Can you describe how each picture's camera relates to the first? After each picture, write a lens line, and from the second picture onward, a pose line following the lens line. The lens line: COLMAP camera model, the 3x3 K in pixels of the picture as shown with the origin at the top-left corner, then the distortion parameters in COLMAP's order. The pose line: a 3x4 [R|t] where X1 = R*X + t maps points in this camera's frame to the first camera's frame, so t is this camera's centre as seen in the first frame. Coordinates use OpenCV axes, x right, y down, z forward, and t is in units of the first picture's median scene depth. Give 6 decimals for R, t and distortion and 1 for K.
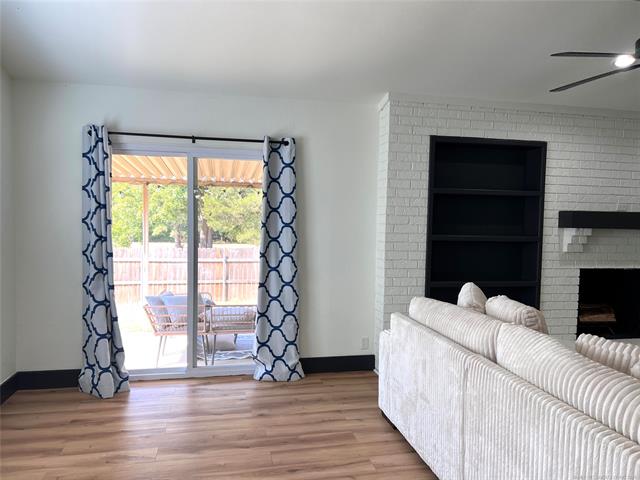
lens RADIAL K [[479.2, 0, 318.6], [0, 479.2, 245.9], [0, 0, 1]] dist [0.087072, -0.106103]
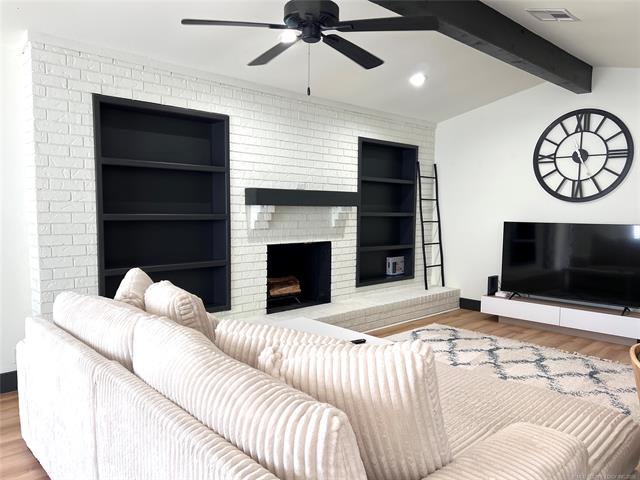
lens RADIAL K [[479.2, 0, 318.6], [0, 479.2, 245.9], [0, 0, 1]] dist [0.087072, -0.106103]
pose [[0.856992, -0.052731, 0.512624, 0.137572], [0.033505, 0.998348, 0.046683, 0.006605], [-0.514239, -0.022832, 0.857343, 0.092995]]
